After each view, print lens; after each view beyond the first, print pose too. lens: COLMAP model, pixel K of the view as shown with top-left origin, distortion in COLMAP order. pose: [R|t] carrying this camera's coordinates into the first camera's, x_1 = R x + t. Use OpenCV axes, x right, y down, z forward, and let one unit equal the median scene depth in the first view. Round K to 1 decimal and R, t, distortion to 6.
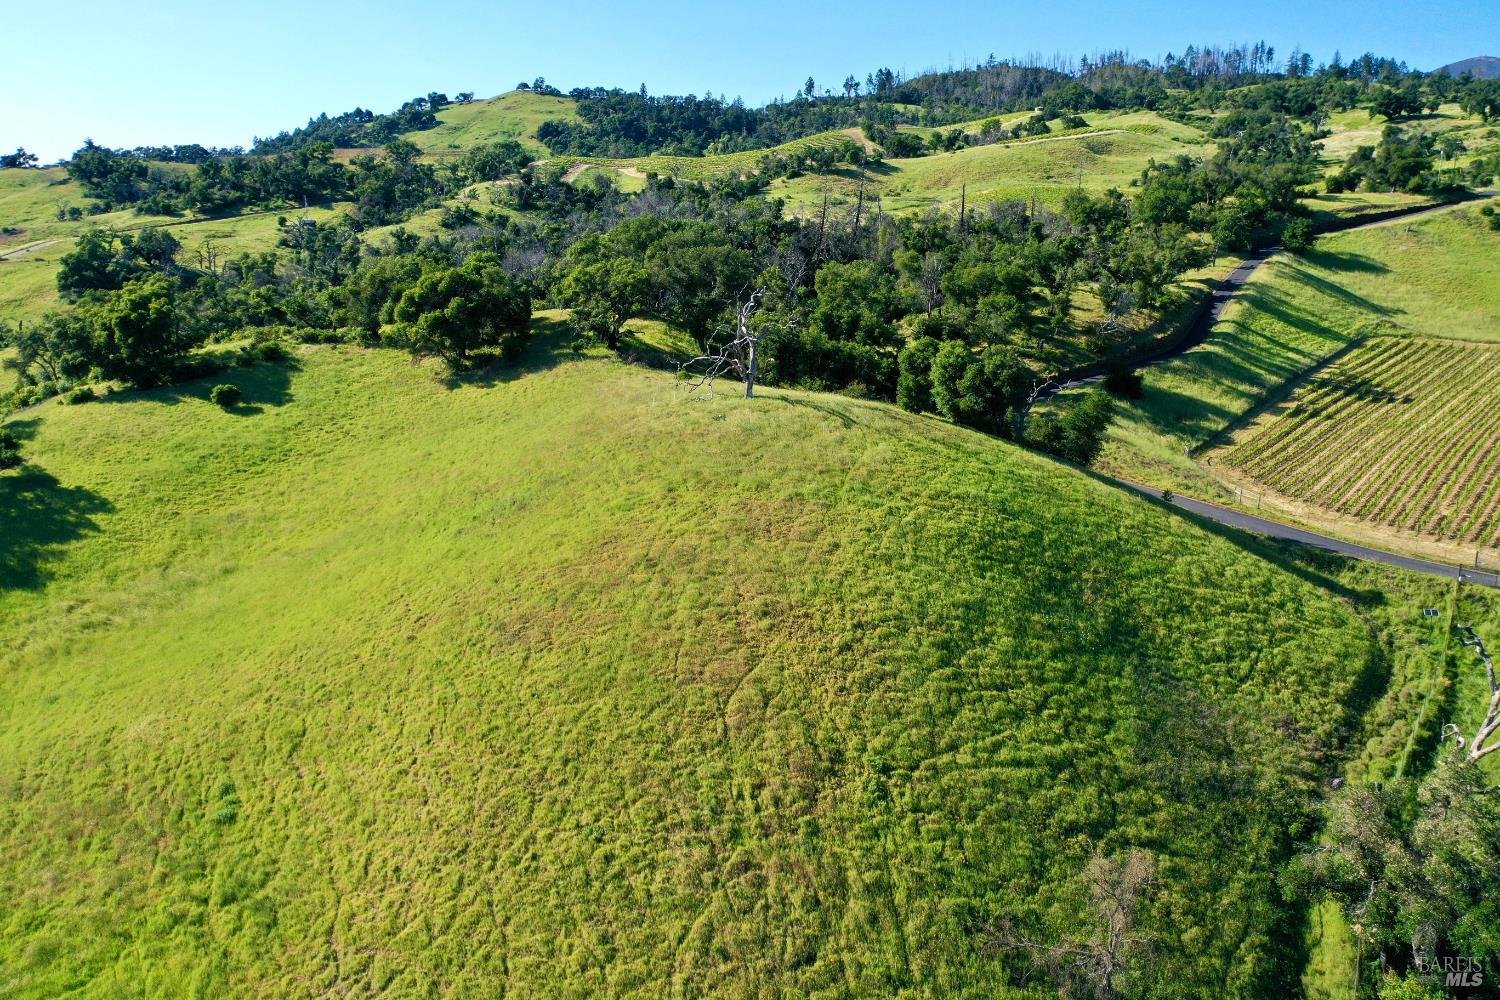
lens RADIAL K [[1183.2, 0, 750.1], [0, 1183.2, 494.9], [0, 0, 1]] dist [-0.000823, -0.004946]
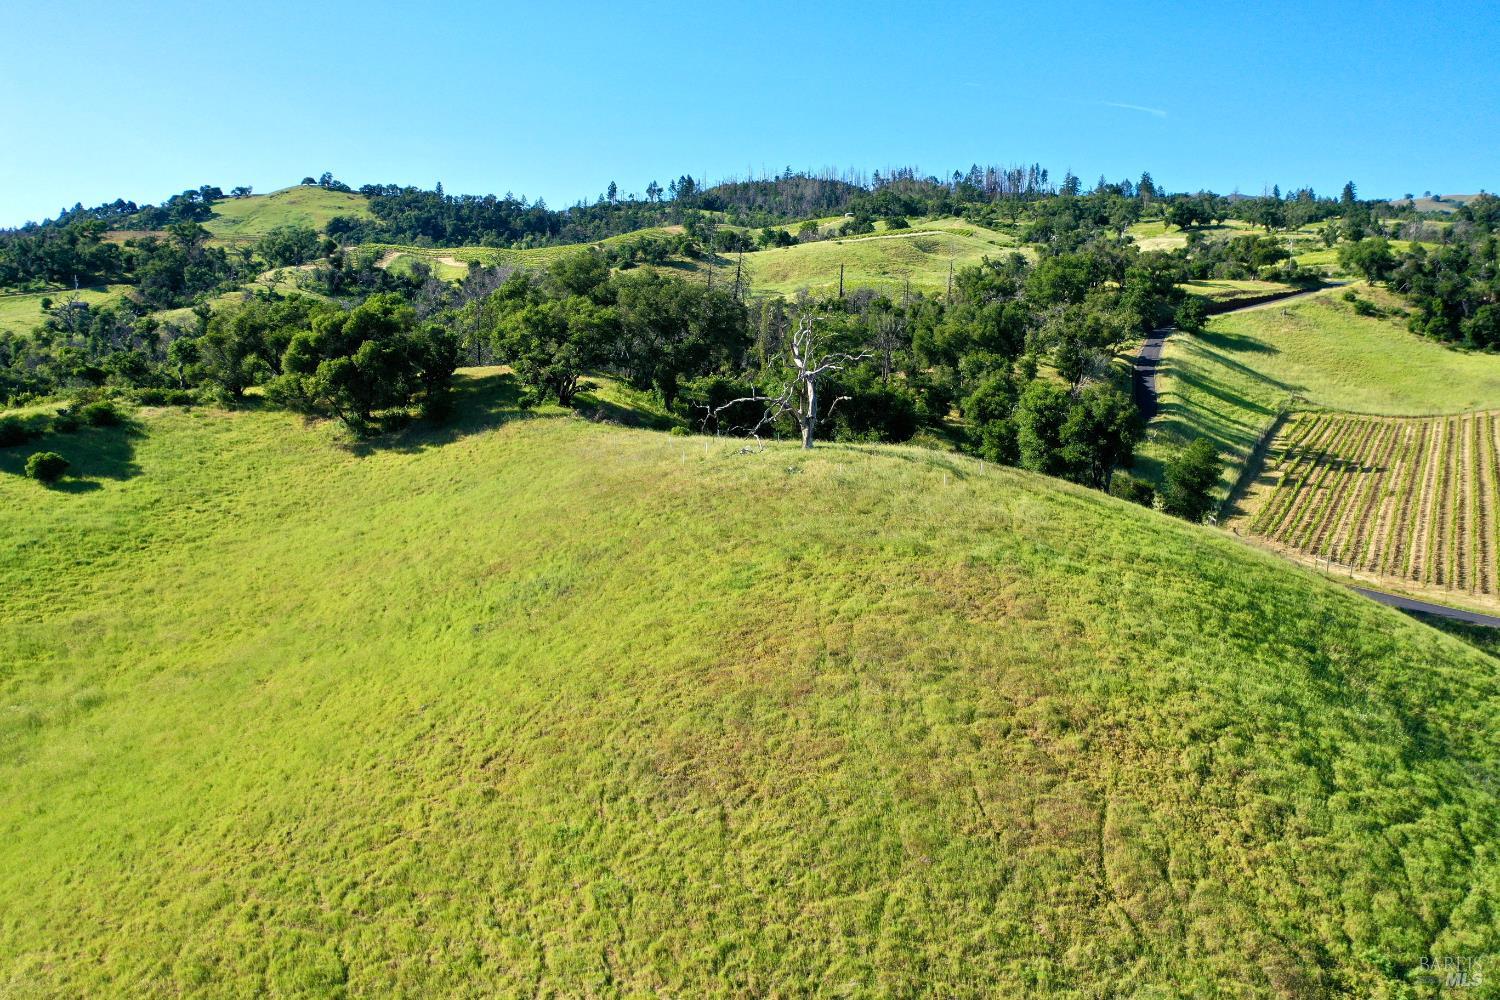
lens RADIAL K [[1183.2, 0, 751.7], [0, 1183.2, 502.9], [0, 0, 1]] dist [-0.000823, -0.004946]
pose [[0.983033, -0.014552, 0.182848, -0.048726], [0.030113, 0.996126, -0.082621, 0.004549], [-0.180938, 0.086725, 0.979663, 0.065506]]
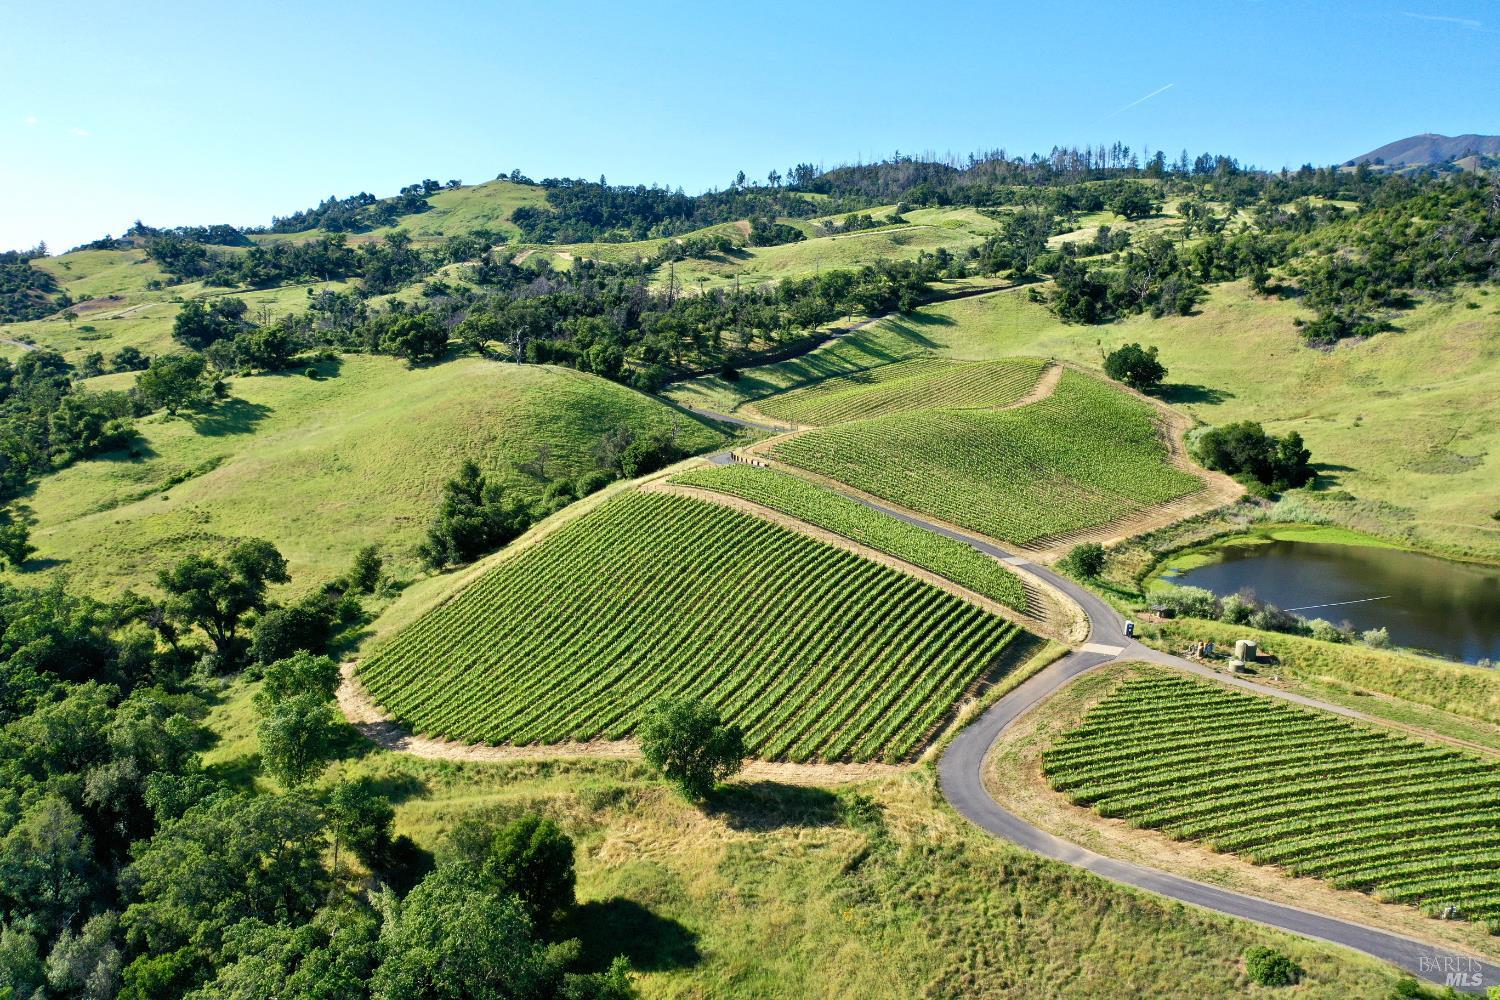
lens RADIAL K [[1183.2, 0, 749.2], [0, 1183.2, 499.2], [0, 0, 1]] dist [-0.000823, -0.004946]
pose [[0.999994, 0.001976, 0.002827, 0.136124], [-0.001835, 0.998784, -0.049276, 0.092647], [-0.002920, 0.049270, 0.998781, -0.436759]]
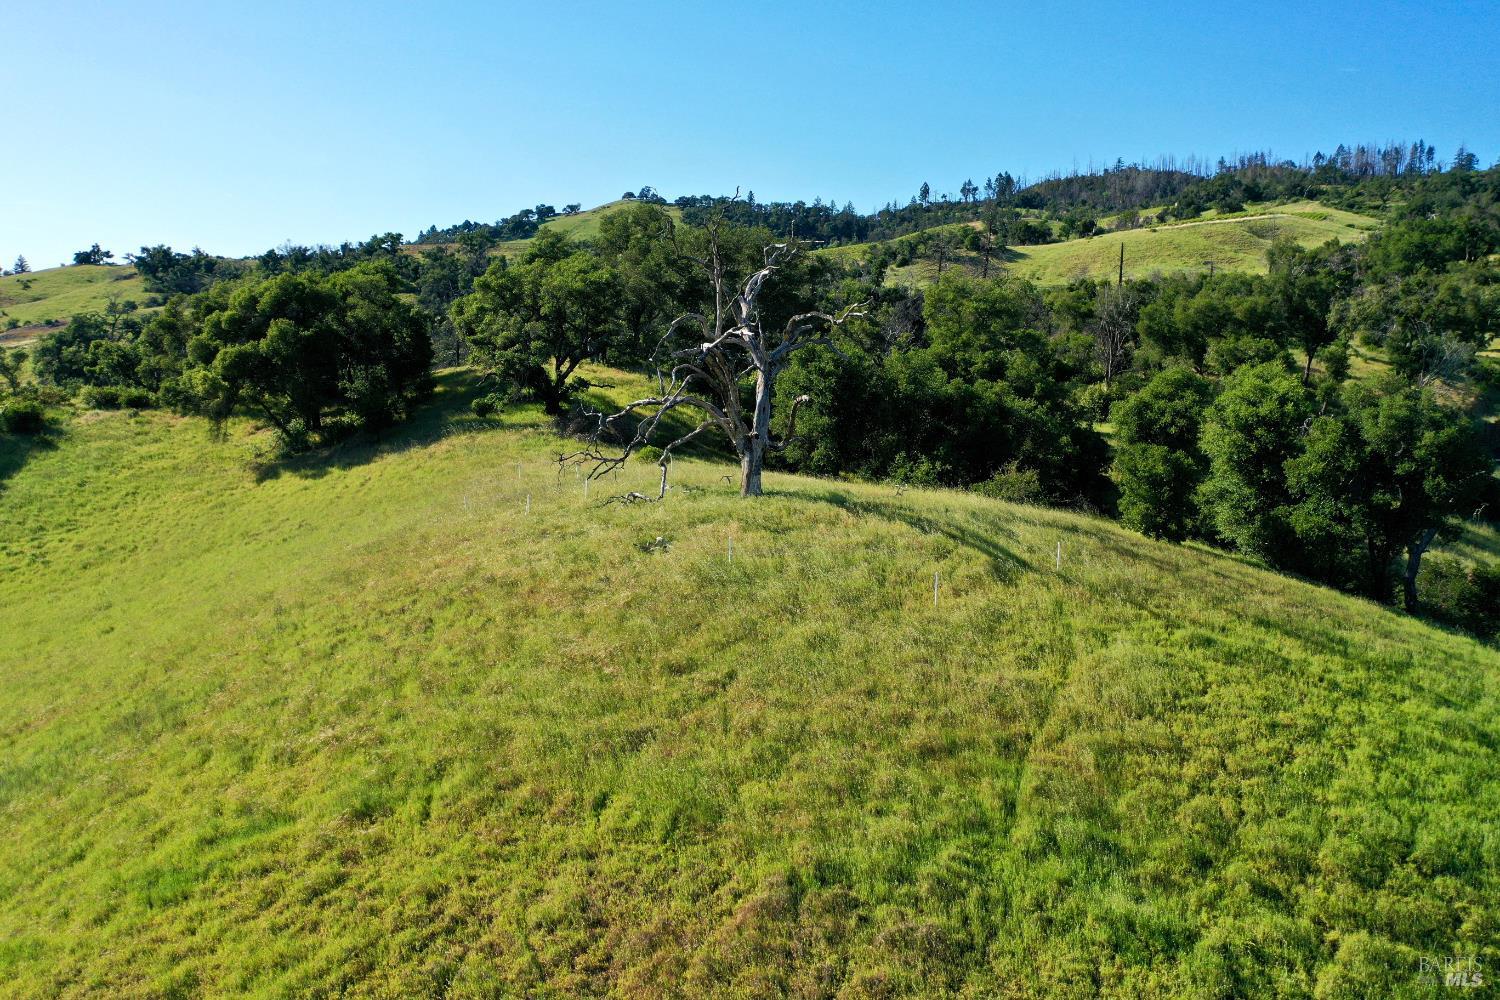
lens RADIAL K [[1183.2, 0, 750.3], [0, 1183.2, 508.4], [0, 0, 1]] dist [-0.000823, -0.004946]
pose [[0.995467, 0.016402, -0.093684, 0.009845], [-0.024687, 0.995817, -0.087967, -0.011304], [0.091849, 0.089881, 0.991708, 0.160288]]
